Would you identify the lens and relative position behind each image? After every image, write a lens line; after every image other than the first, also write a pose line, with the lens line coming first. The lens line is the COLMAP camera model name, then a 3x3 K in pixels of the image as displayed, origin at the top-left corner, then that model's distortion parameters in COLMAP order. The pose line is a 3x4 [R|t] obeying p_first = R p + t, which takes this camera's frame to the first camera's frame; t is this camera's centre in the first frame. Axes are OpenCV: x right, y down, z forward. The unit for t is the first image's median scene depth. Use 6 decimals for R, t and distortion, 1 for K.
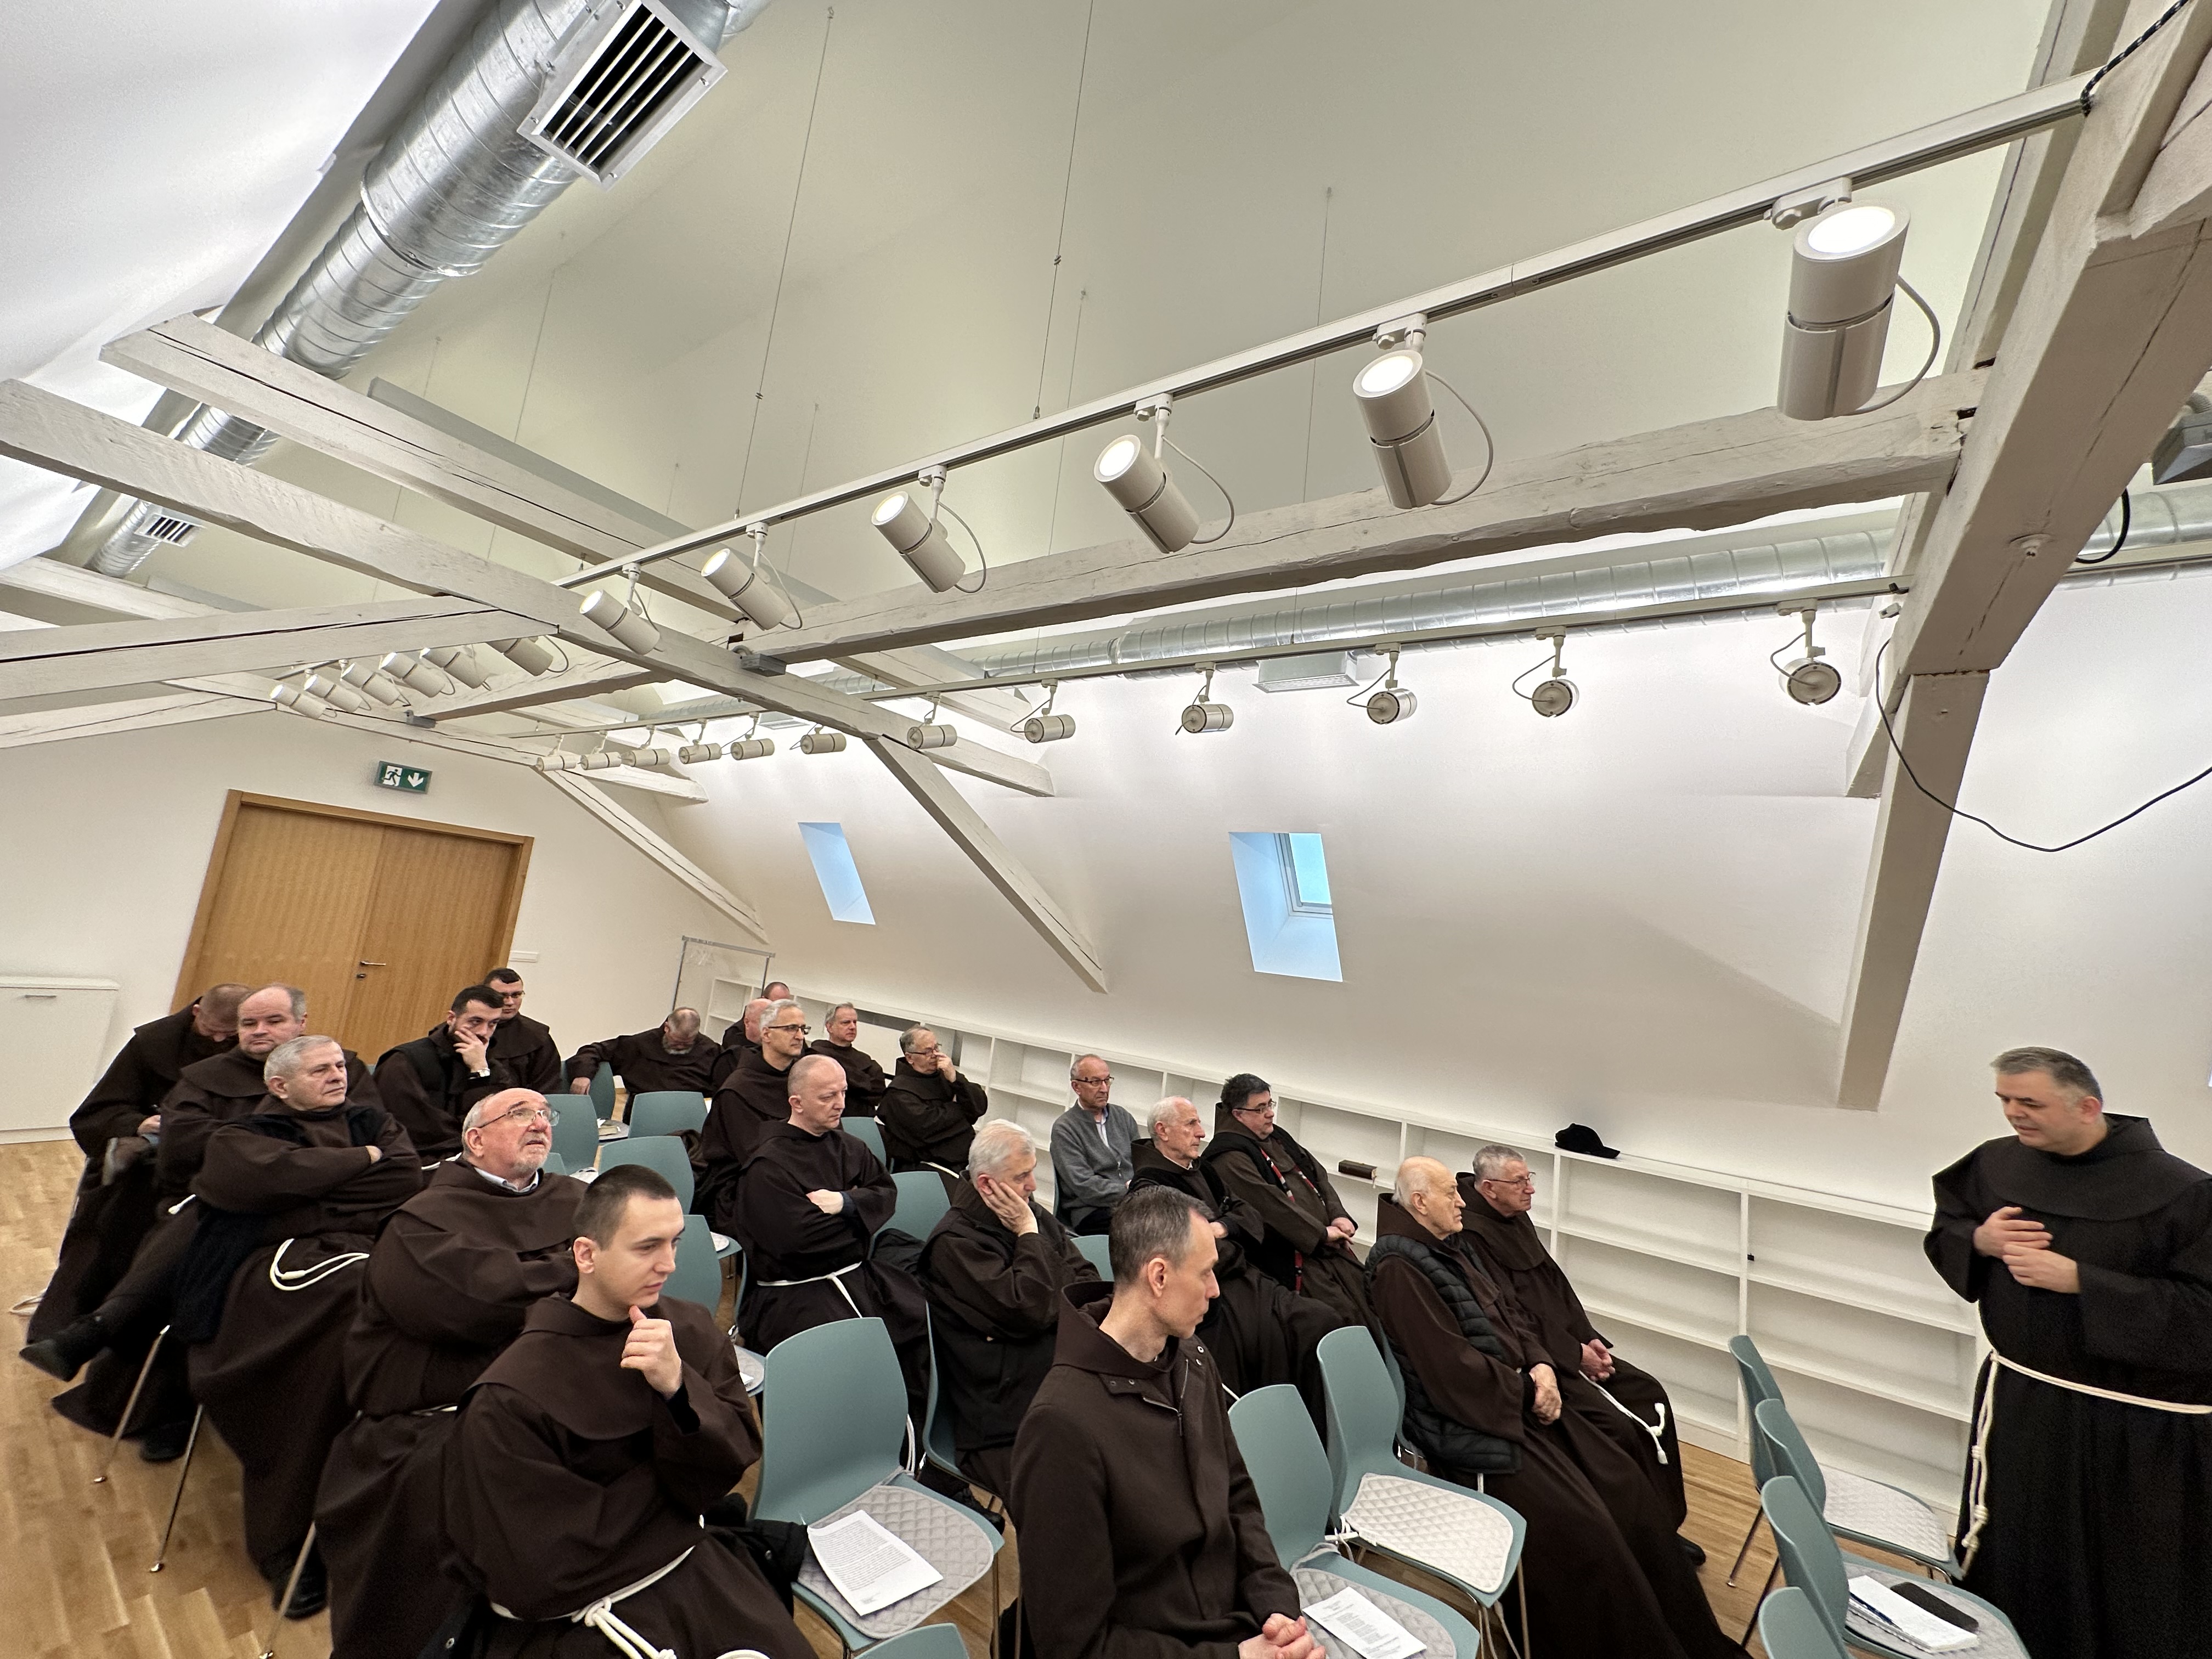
lens RADIAL K [[875.8, 0, 1106.0], [0, 875.8, 829.5], [0, 0, 1]] dist [-0.000245, -0.000453]
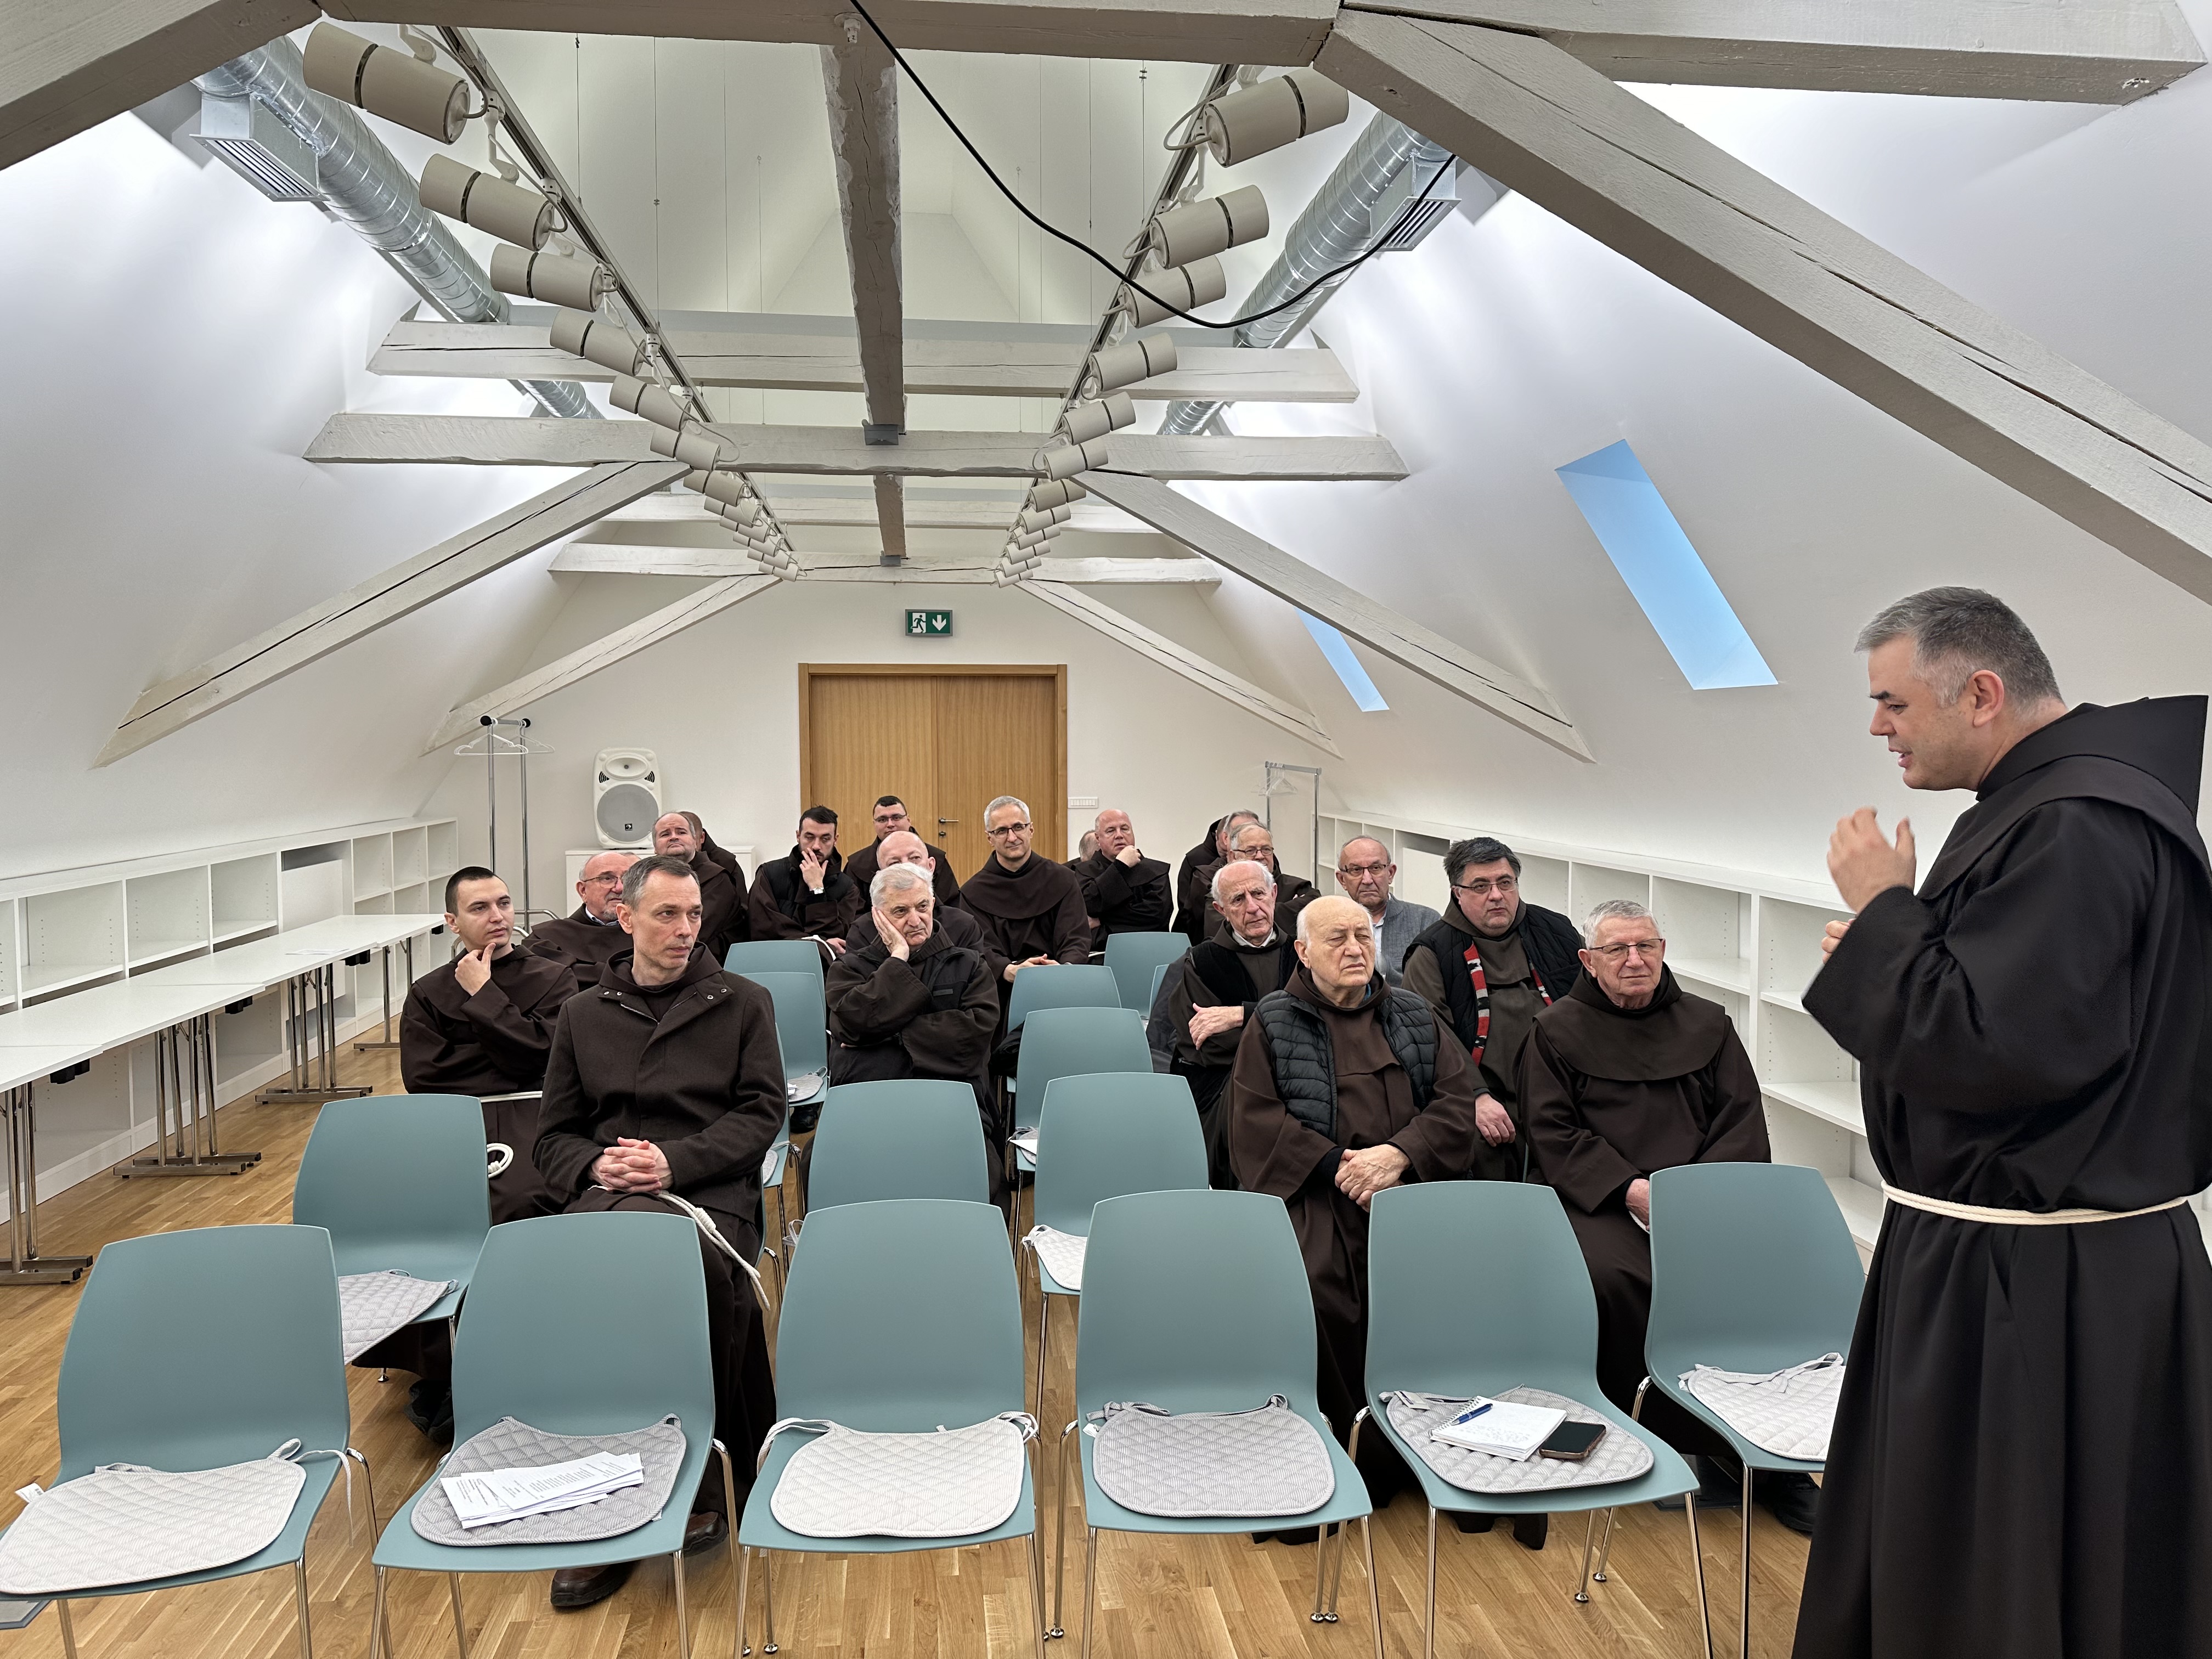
lens RADIAL K [[1539.4, 0, 1106.0], [0, 1539.4, 829.5], [0, 0, 1]] dist [0.003801, 0.001006]
pose [[0.662758, -0.078411, -0.744718, 0.545248], [0.187200, 0.980275, 0.063385, 0.091136], [0.725058, -0.181420, 0.664363, 0.005290]]
